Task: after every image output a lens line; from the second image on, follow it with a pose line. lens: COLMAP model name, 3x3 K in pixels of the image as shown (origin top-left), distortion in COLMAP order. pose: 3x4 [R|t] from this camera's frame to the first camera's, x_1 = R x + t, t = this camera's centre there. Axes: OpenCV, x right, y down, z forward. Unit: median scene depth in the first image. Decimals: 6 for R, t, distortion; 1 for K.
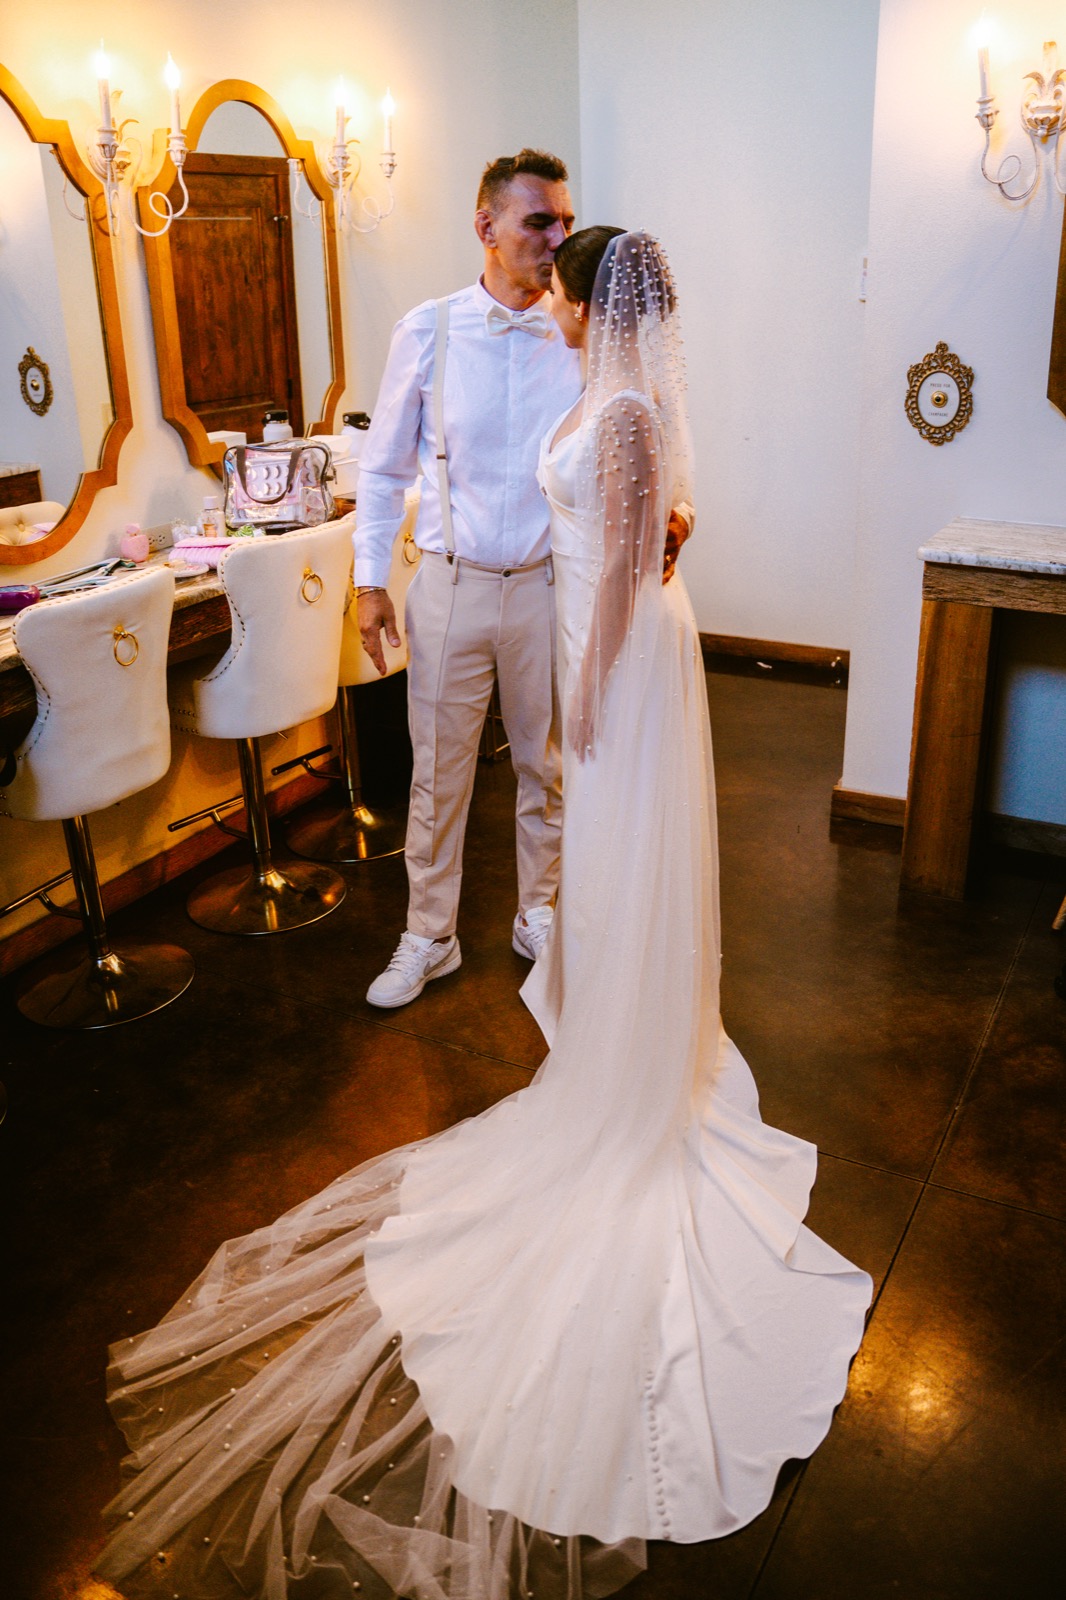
lens RADIAL K [[1272.0, 0, 533.0], [0, 1272.0, 800.0], [0, 0, 1]] dist [-0.187718, 0.168144]
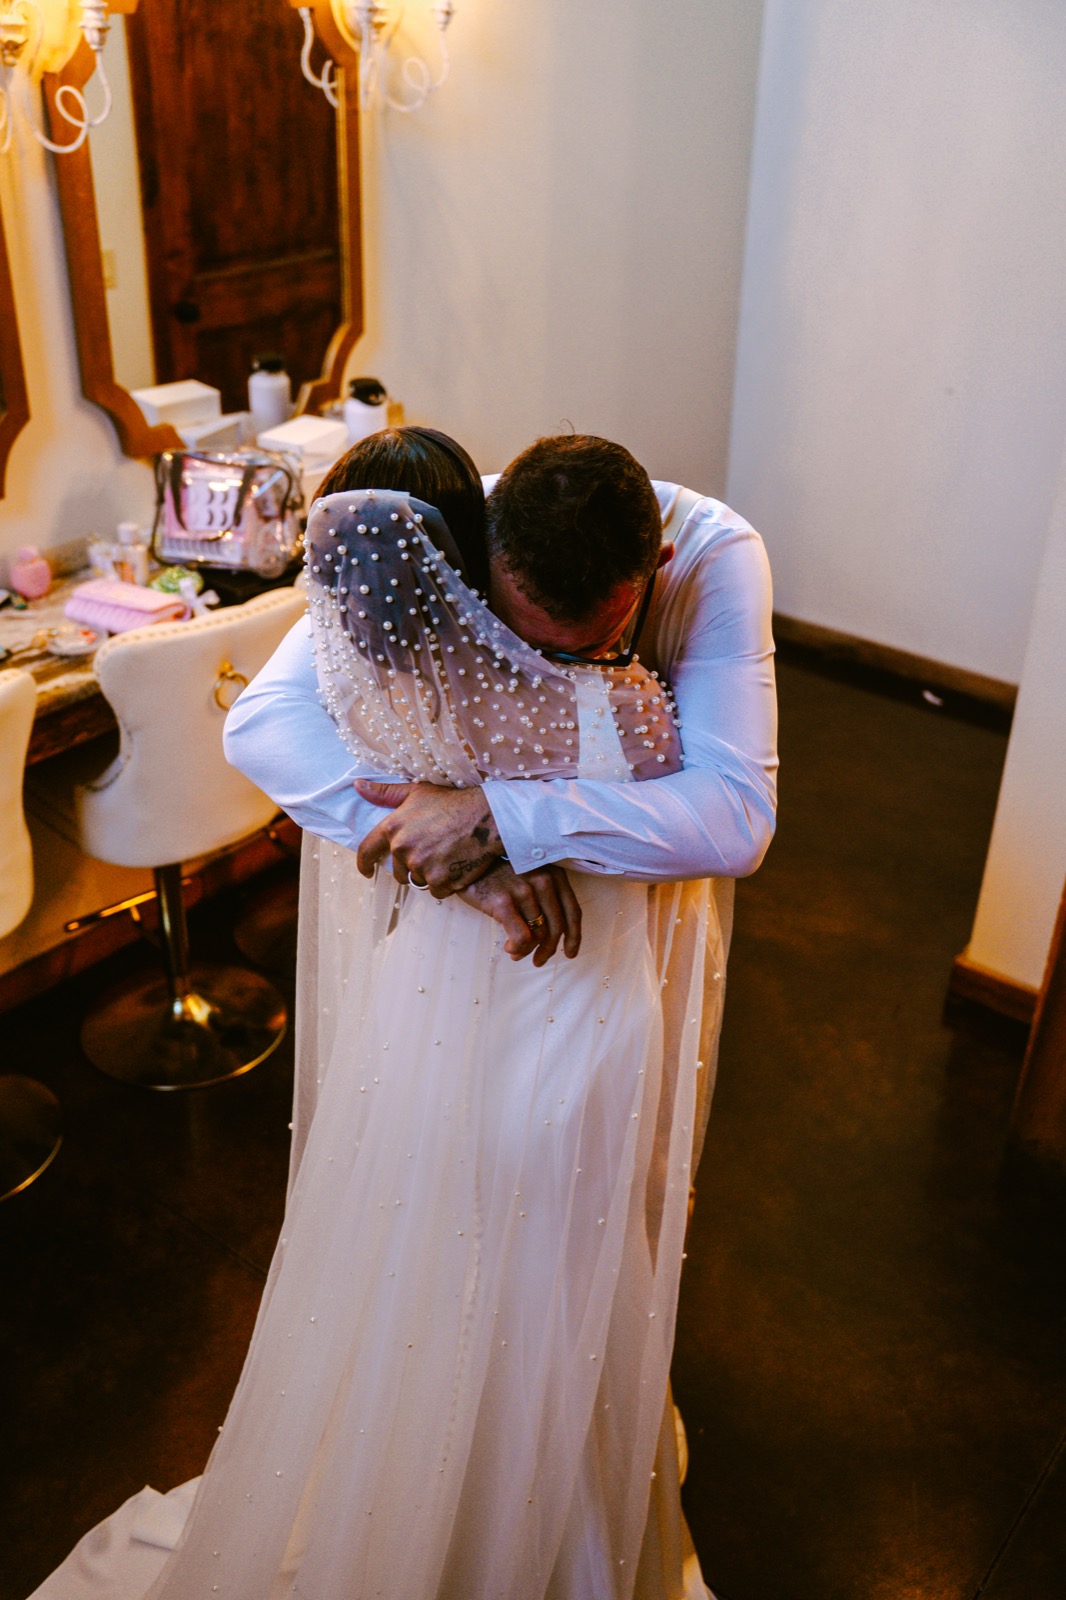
lens RADIAL K [[1552.8, 0, 533.0], [0, 1552.8, 800.0], [0, 0, 1]] dist [-0.111140, 0.245254]
pose [[0.985783, 0.124126, -0.113247, 0.094255], [-0.109925, 0.986170, 0.124041, -0.205452], [0.127078, -0.109828, 0.985794, 0.101212]]
